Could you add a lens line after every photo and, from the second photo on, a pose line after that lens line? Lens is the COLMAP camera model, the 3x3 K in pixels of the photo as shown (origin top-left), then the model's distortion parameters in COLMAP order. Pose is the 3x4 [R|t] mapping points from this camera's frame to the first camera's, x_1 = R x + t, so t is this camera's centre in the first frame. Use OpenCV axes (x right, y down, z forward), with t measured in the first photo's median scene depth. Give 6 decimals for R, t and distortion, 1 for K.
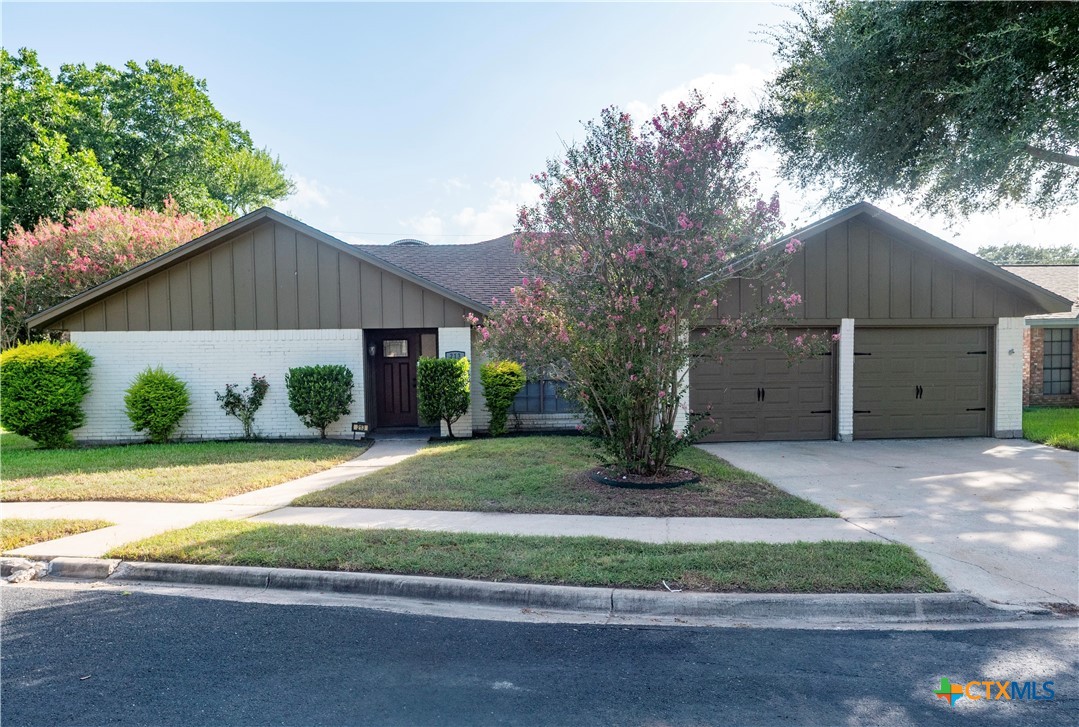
lens RADIAL K [[796.2, 0, 540.2], [0, 796.2, 404.4], [0, 0, 1]] dist [-0.005727, -0.000195]
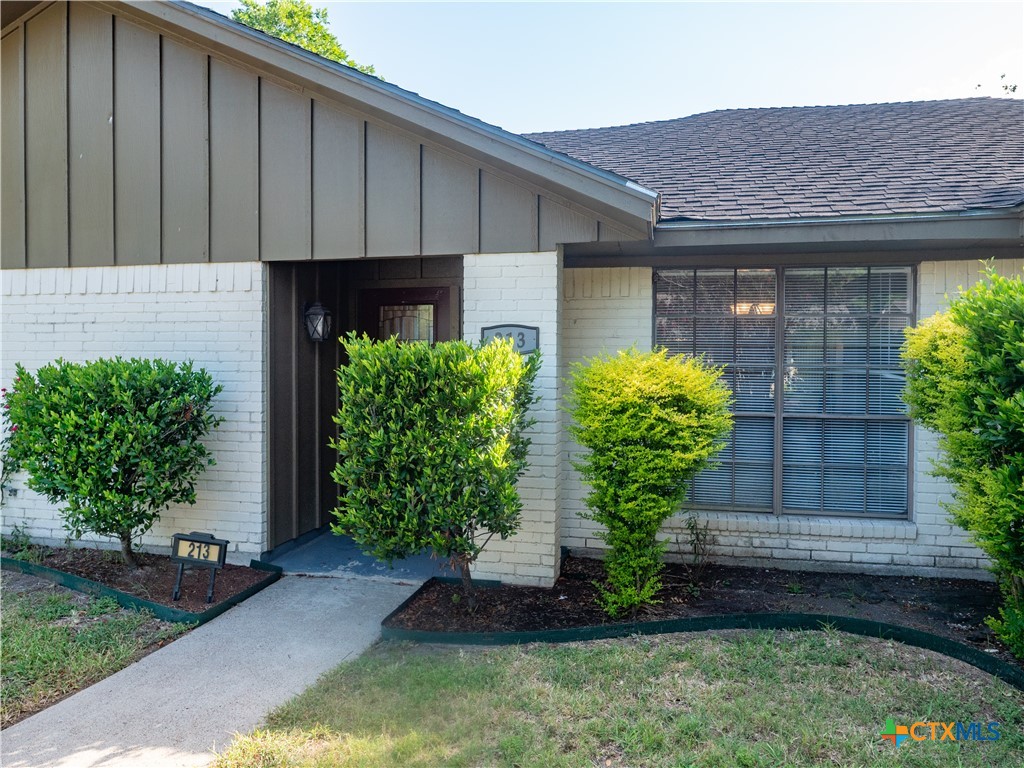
lens RADIAL K [[737.9, 0, 512.0], [0, 737.9, 384.0], [0, 0, 1]] dist [-0.022283, 0.003710]
pose [[0.953182, 0.026723, -0.301214, -0.013561], [-0.035343, 0.999106, -0.023203, -0.035705], [0.300325, 0.032762, 0.953274, 0.717251]]
